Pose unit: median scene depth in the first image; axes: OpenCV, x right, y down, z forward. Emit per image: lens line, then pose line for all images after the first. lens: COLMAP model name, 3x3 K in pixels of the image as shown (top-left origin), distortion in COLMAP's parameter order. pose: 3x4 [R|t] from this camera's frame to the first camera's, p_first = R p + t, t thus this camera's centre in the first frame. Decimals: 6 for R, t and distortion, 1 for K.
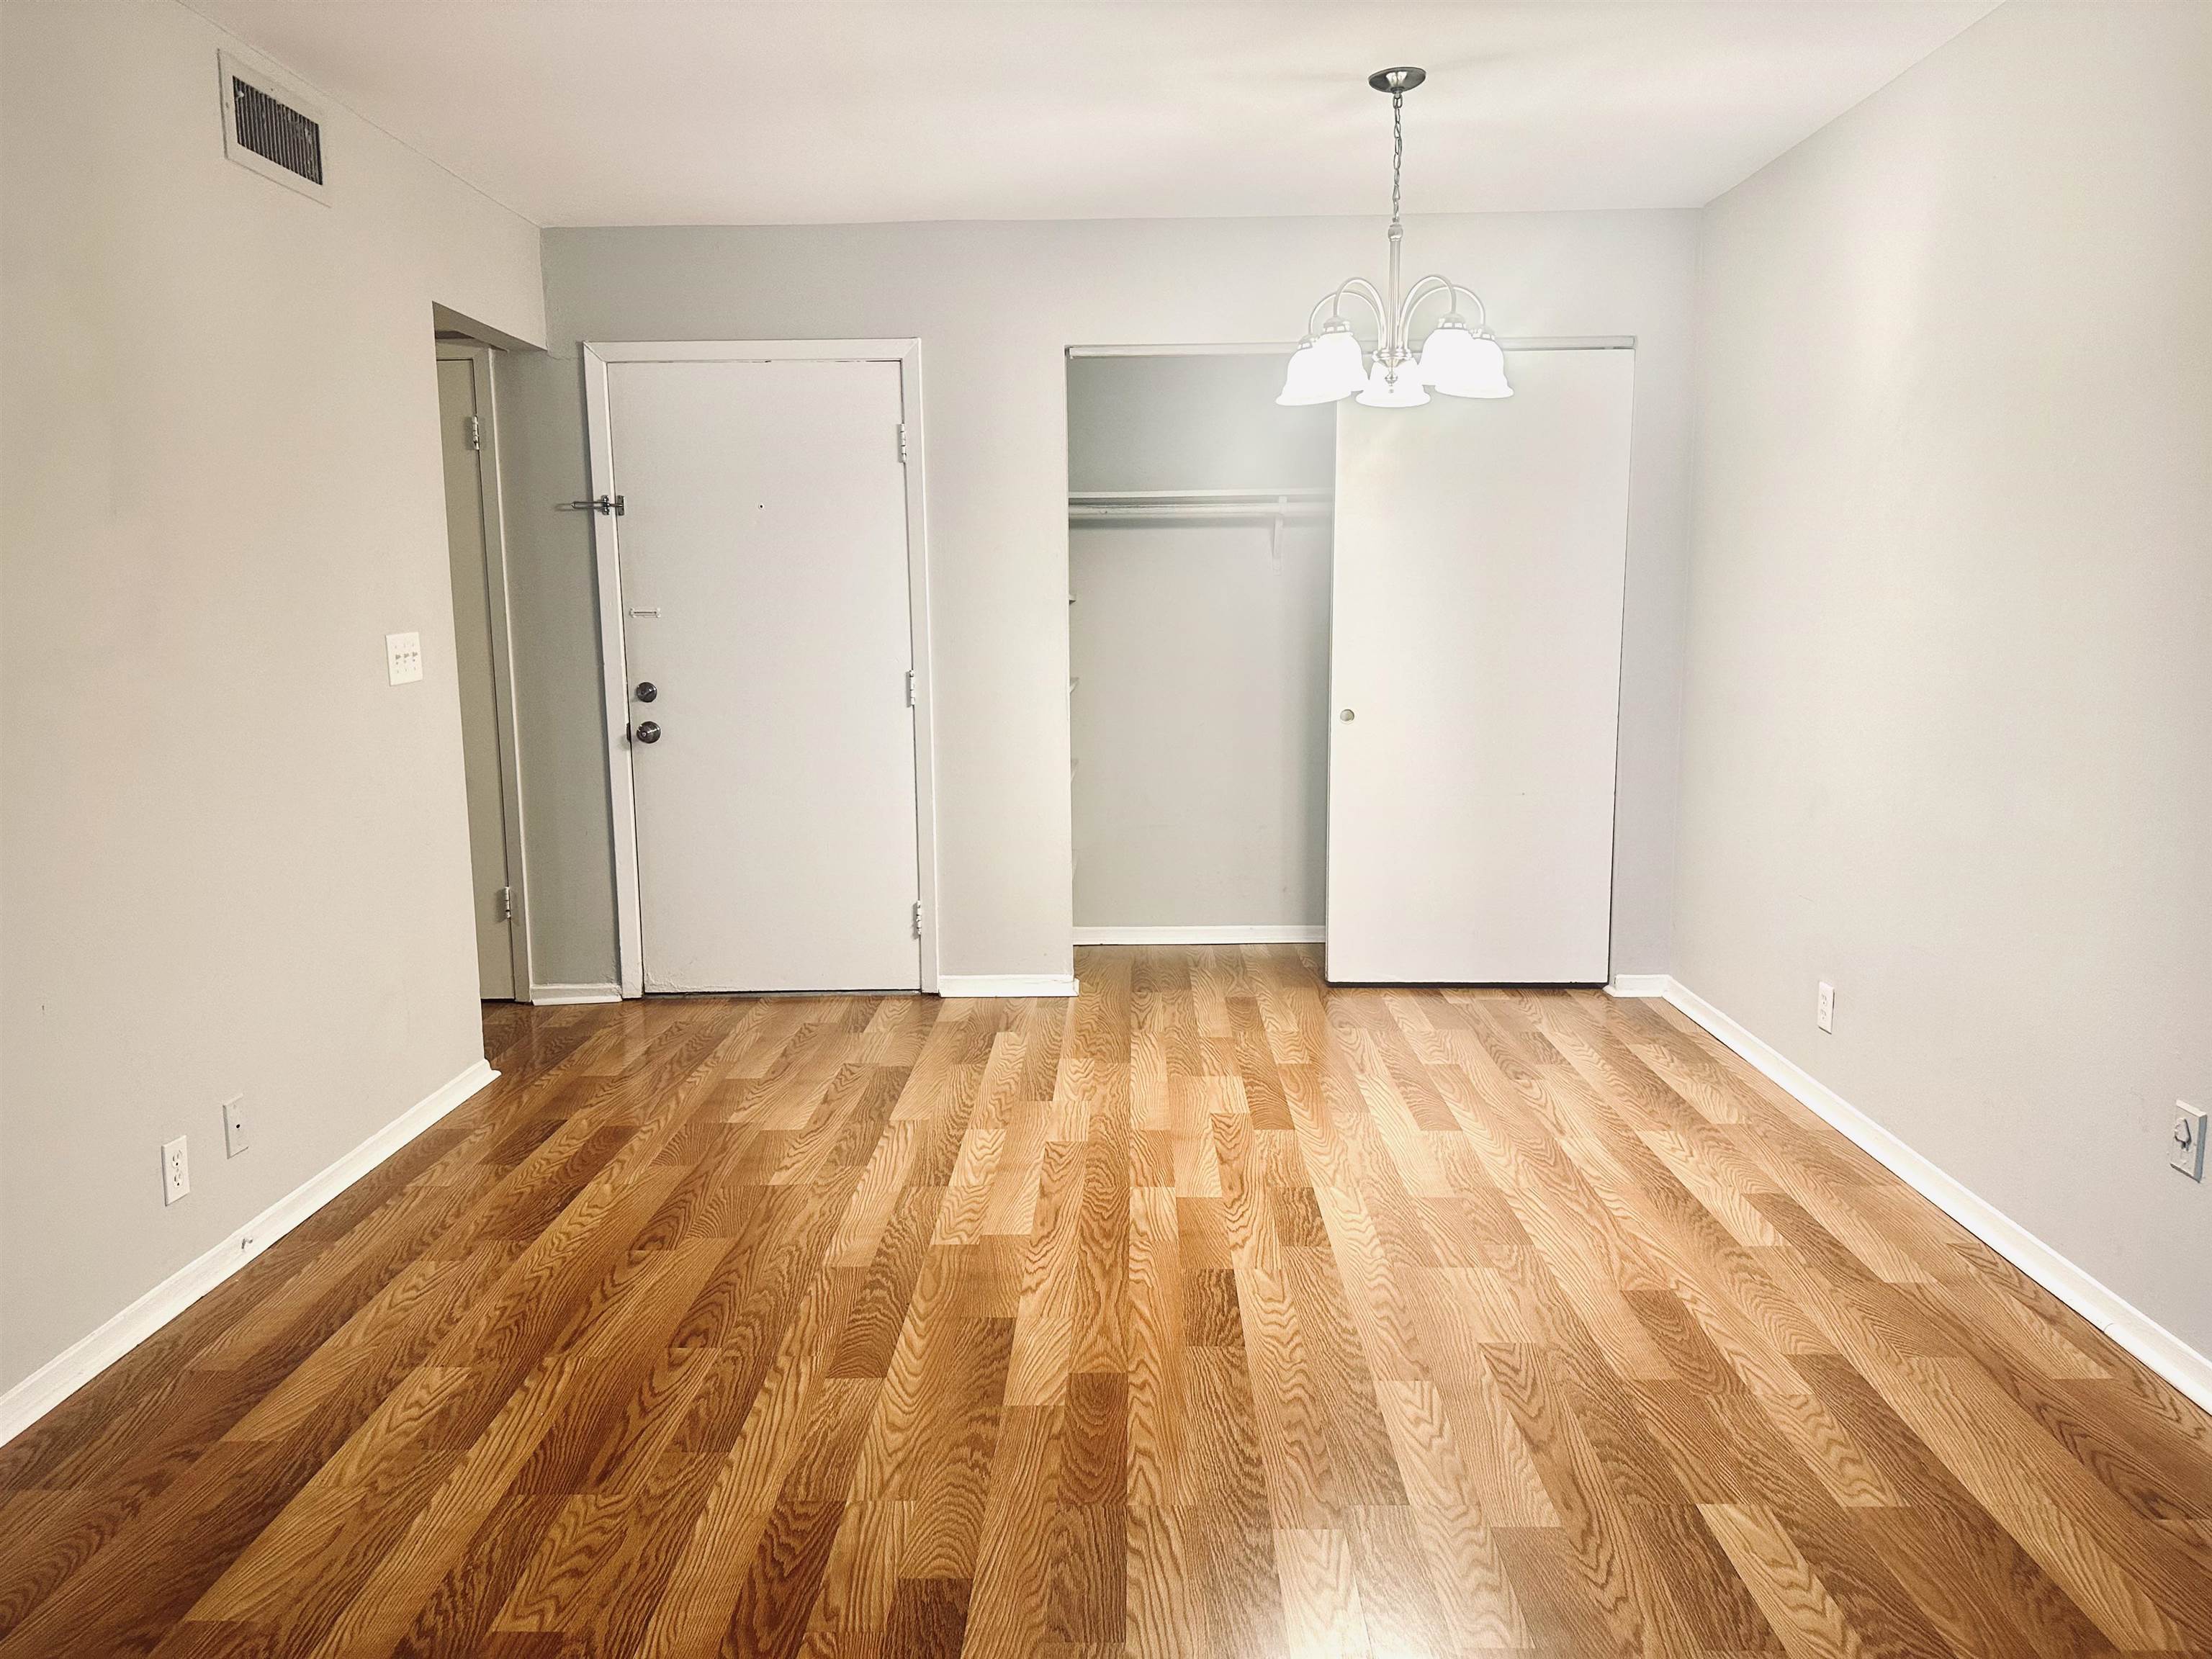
lens RADIAL K [[1553.9, 0, 1110.8], [0, 1553.9, 814.7], [0, 0, 1]] dist [0.151615, -0.246023]
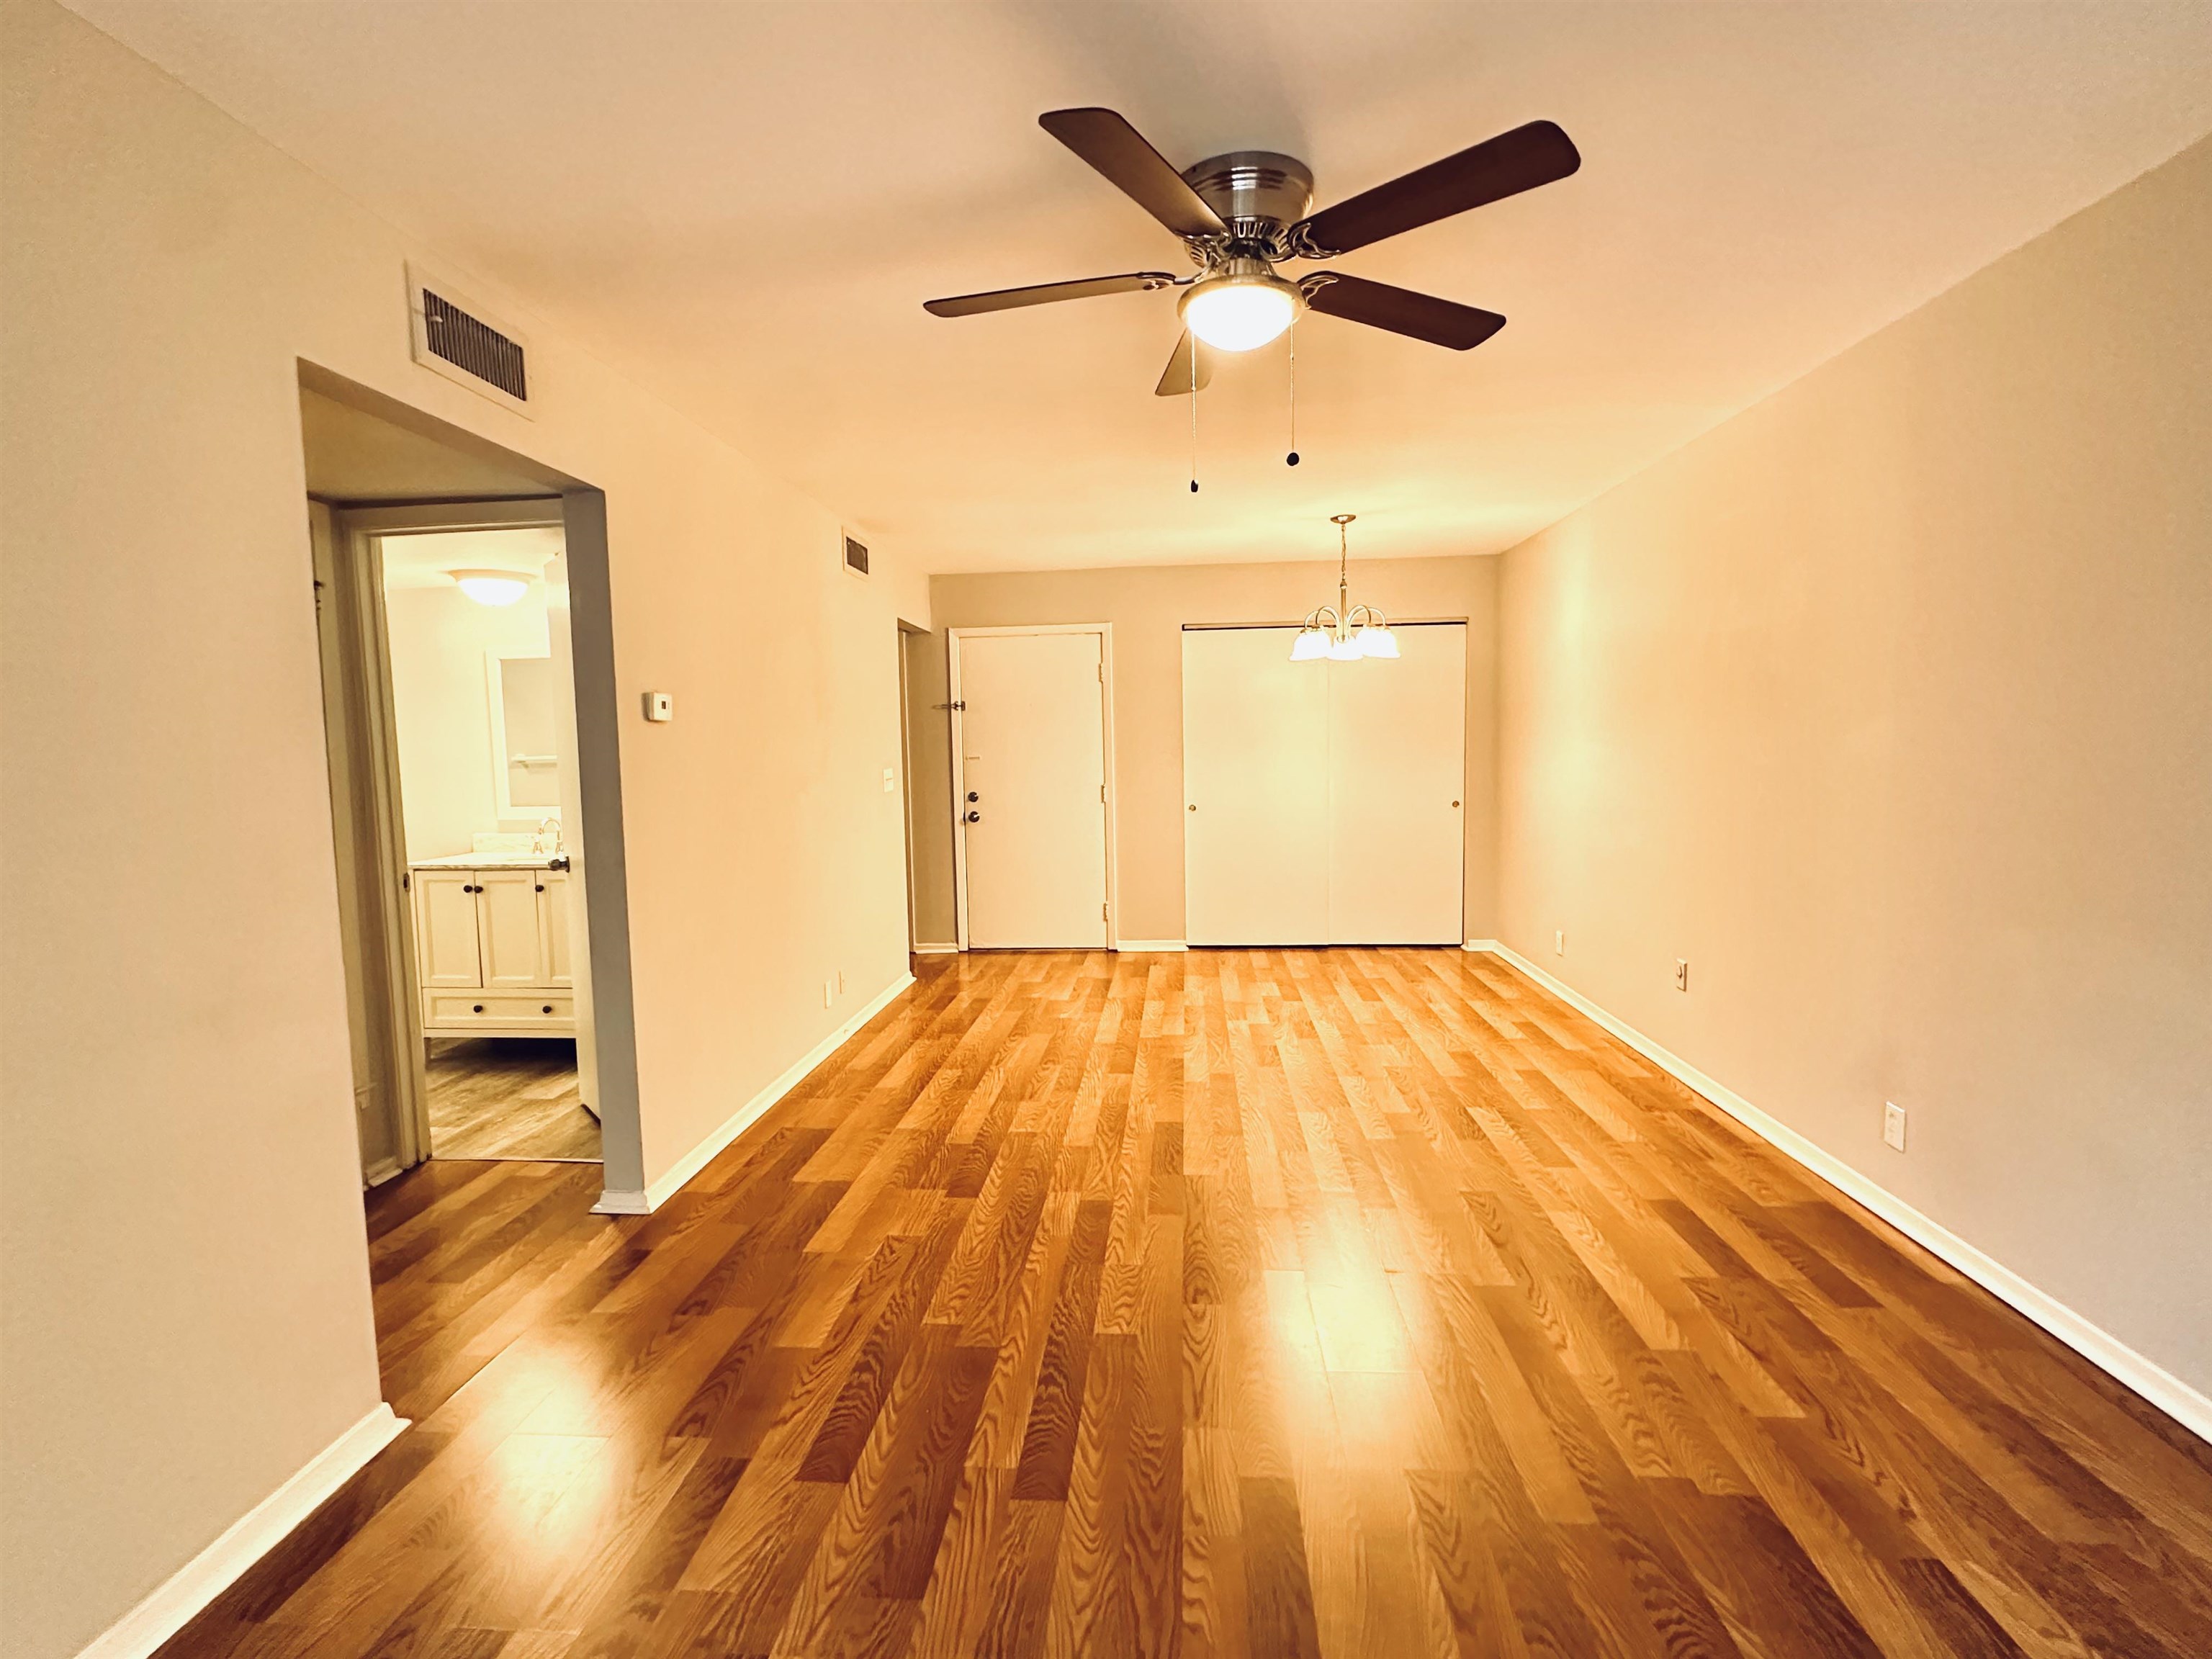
lens RADIAL K [[1058.1, 0, 1098.4], [0, 1058.1, 834.4], [0, 0, 1]] dist [-0.024649, -0.000066]
pose [[0.997790, -0.004560, -0.066294, -0.059794], [0.001158, 0.998684, -0.051275, 0.050761], [0.066440, 0.051085, 0.996482, -0.430213]]
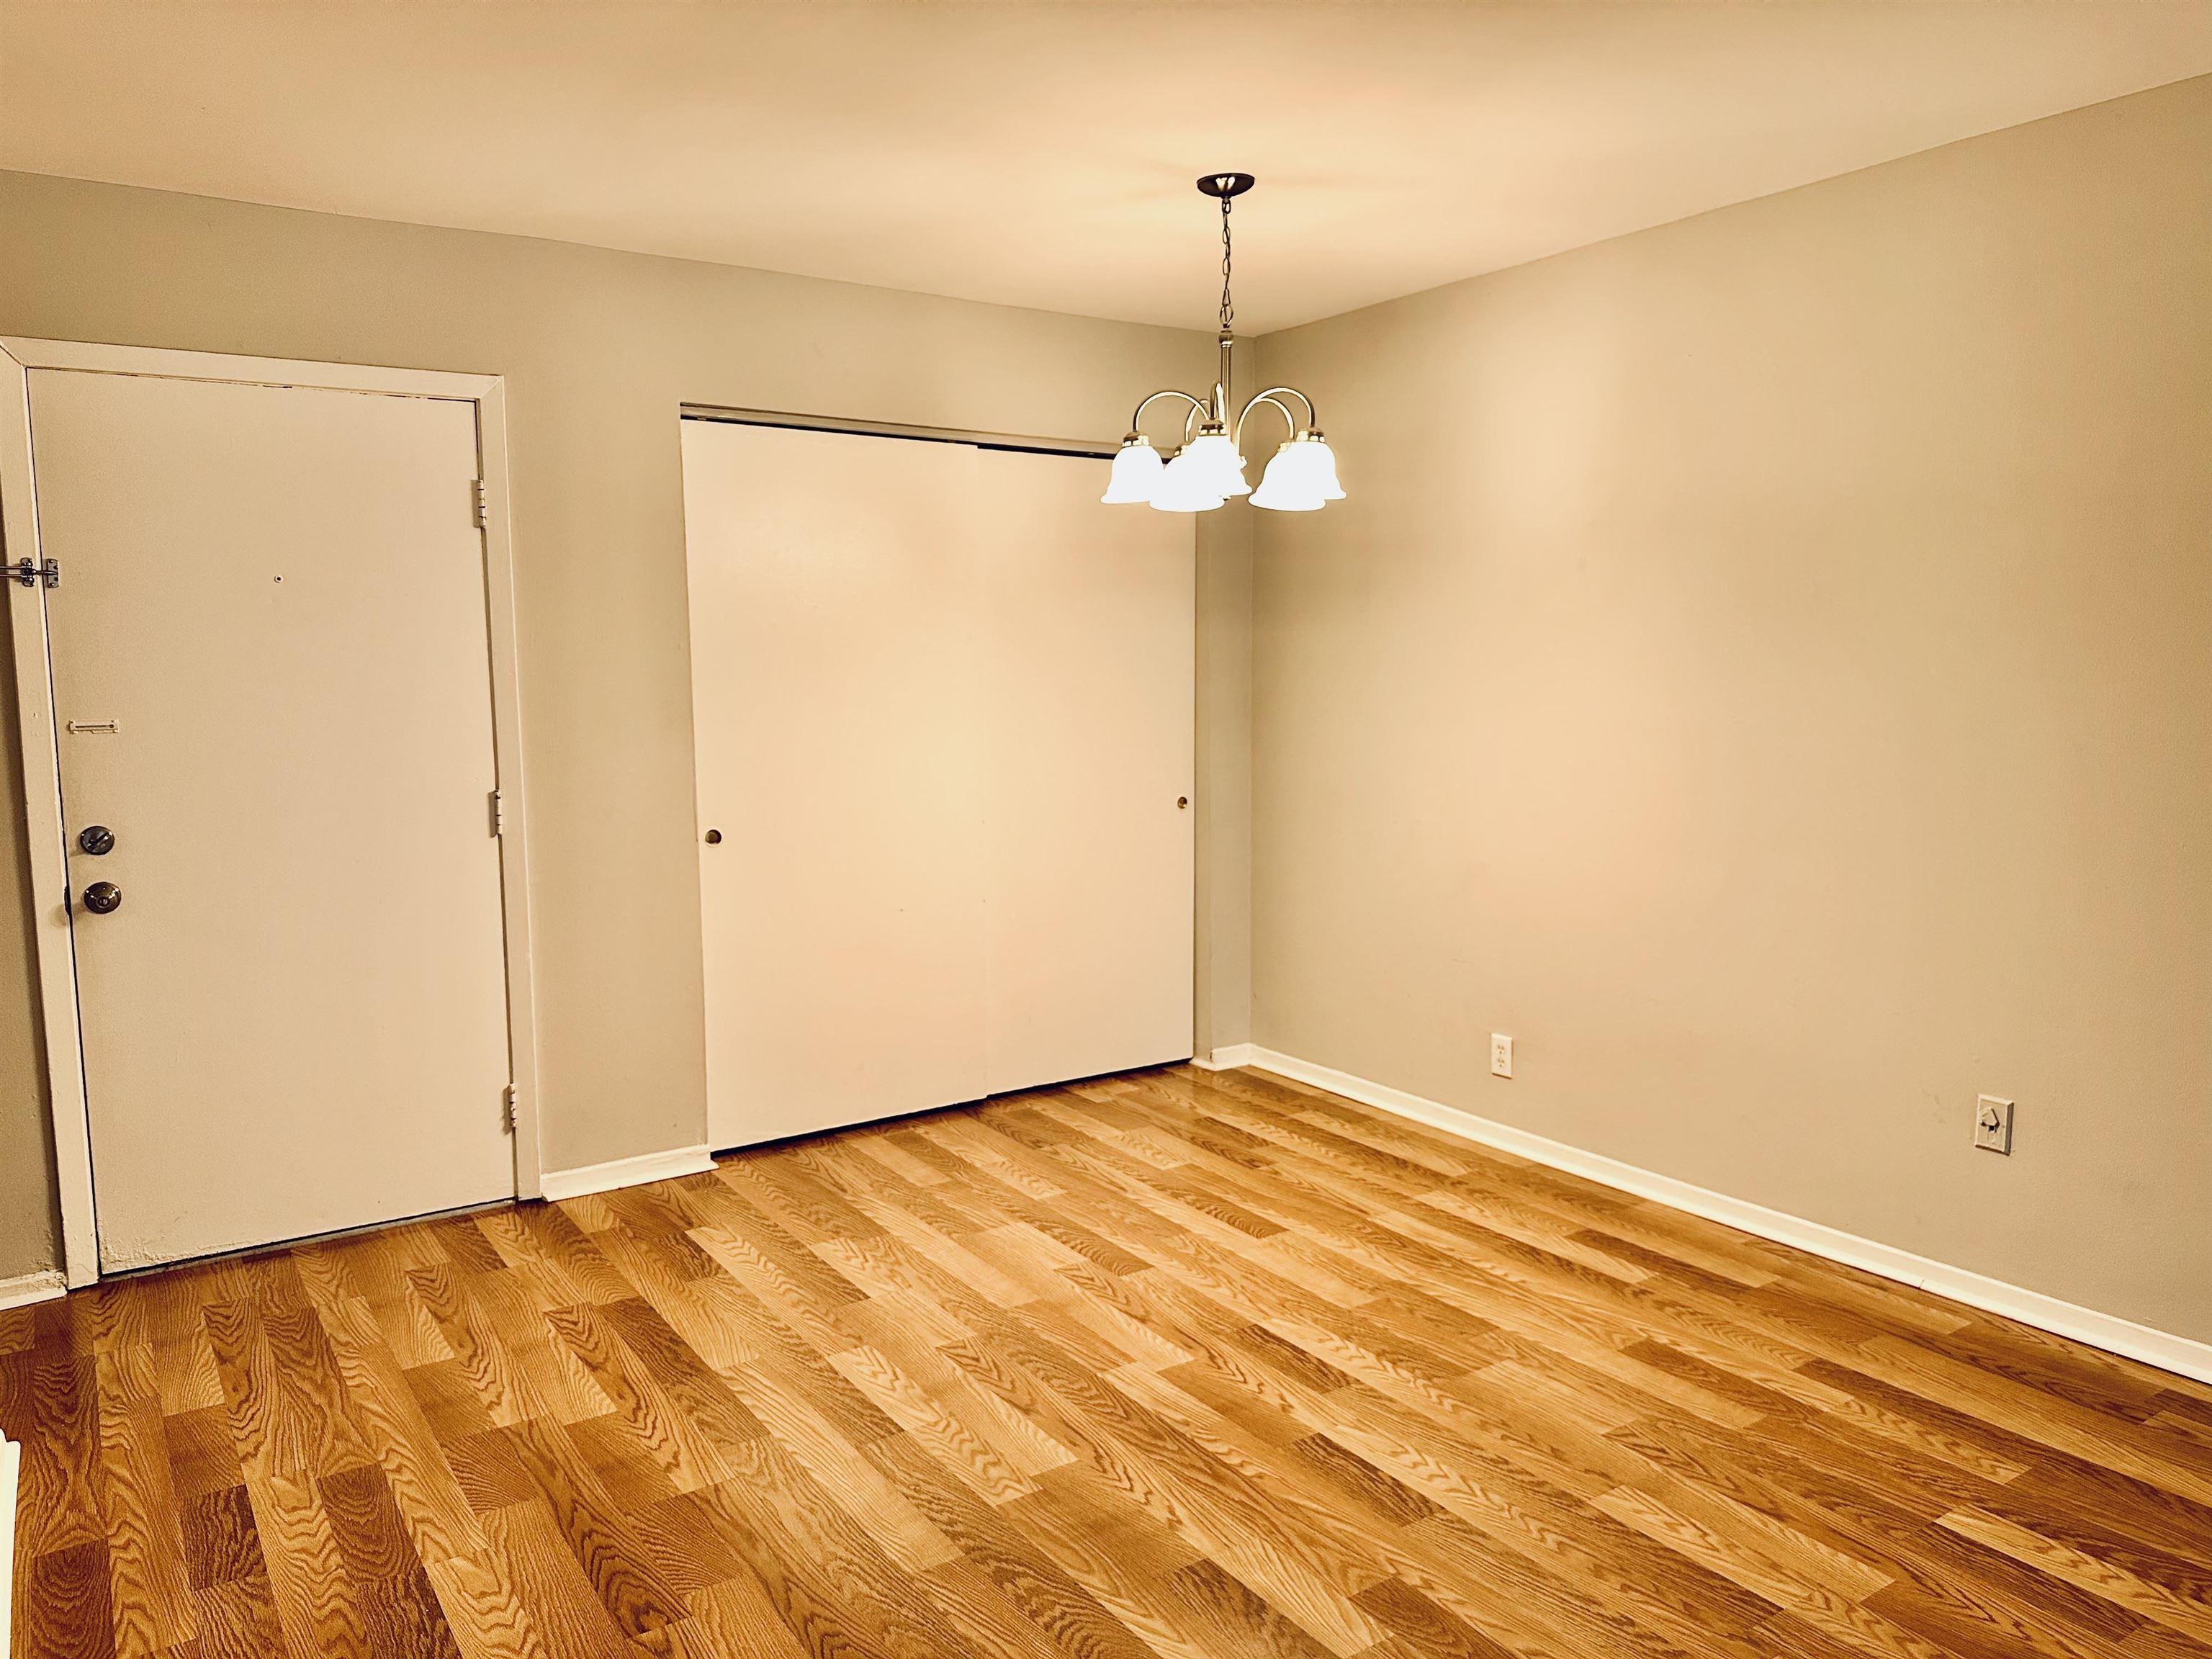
lens RADIAL K [[1567.9, 0, 1106.0], [0, 1567.9, 829.5], [0, 0, 1]] dist [0.074739, -0.106922]
pose [[0.820903, -0.059249, 0.567985, -0.421396], [0.080441, 0.996684, -0.012293, -0.049694], [-0.565373, 0.055781, 0.822947, 0.225790]]
